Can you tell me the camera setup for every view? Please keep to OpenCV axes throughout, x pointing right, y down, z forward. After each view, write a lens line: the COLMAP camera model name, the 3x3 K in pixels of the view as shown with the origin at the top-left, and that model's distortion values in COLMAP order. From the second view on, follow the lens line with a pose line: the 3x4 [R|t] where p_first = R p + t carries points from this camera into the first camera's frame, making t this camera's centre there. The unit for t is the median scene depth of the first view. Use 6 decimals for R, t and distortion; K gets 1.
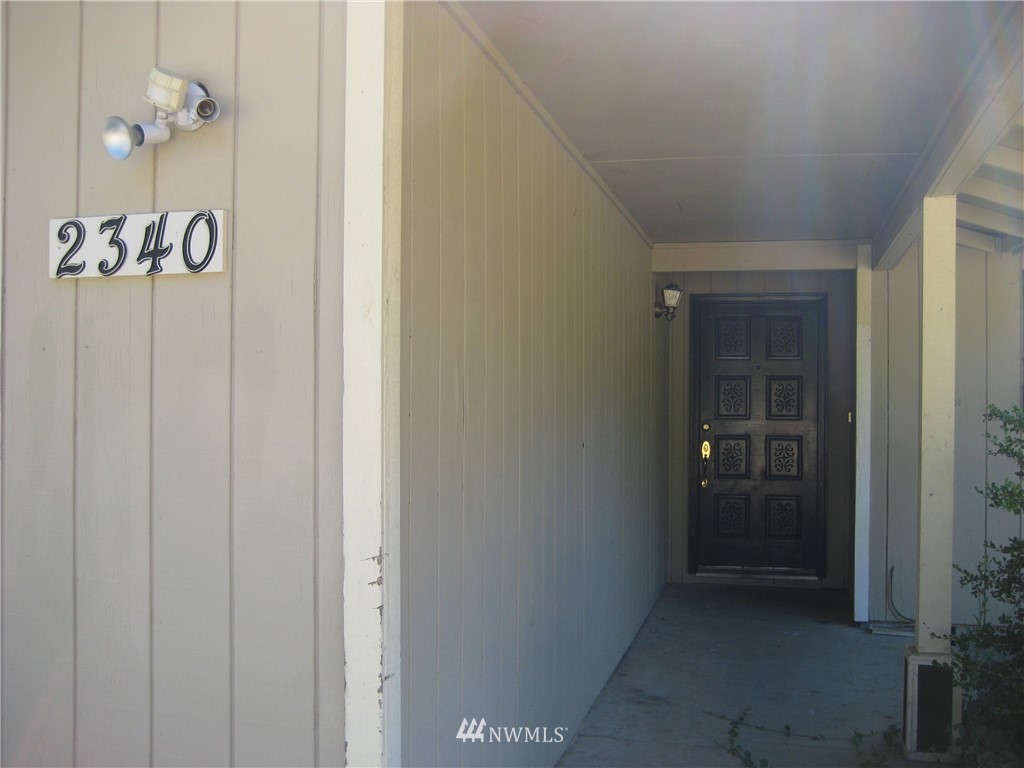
lens RADIAL K [[1096.2, 0, 512.0], [0, 1096.2, 384.0], [0, 0, 1]] dist [-0.085115, 0.000086]
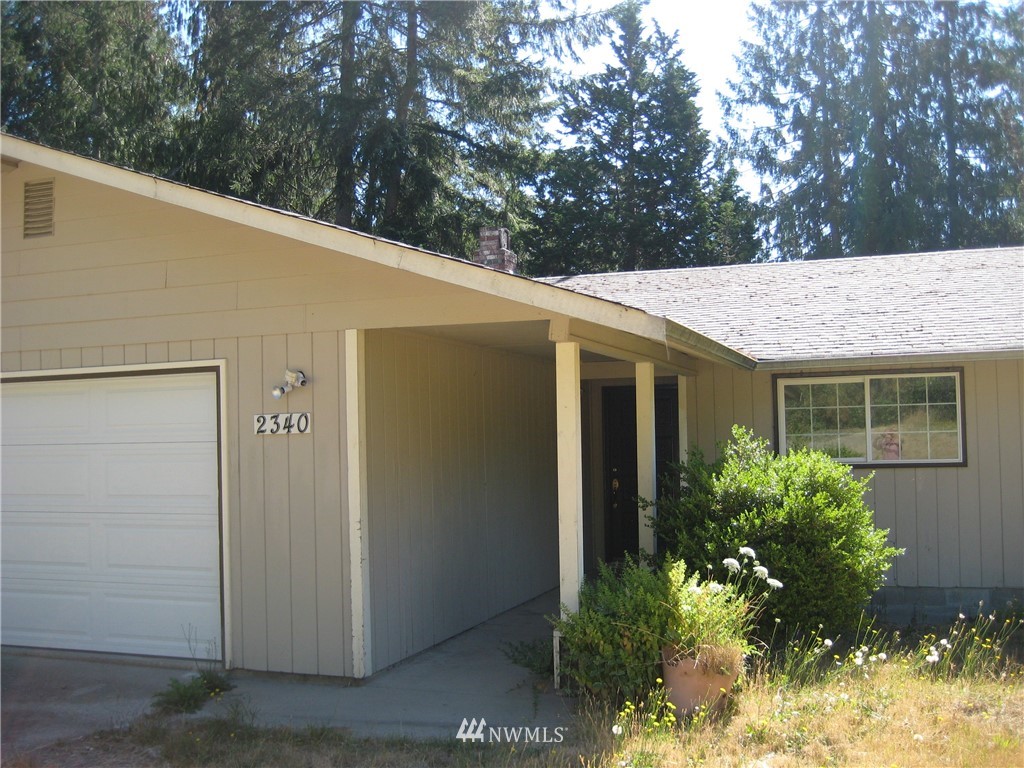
lens RADIAL K [[1096.2, 0, 512.0], [0, 1096.2, 384.0], [0, 0, 1]] dist [-0.085115, 0.000086]
pose [[0.995639, -0.031997, -0.087637, 0.593319], [0.028979, 0.998950, -0.035487, -0.113563], [0.088680, 0.032793, 0.995520, -2.087301]]
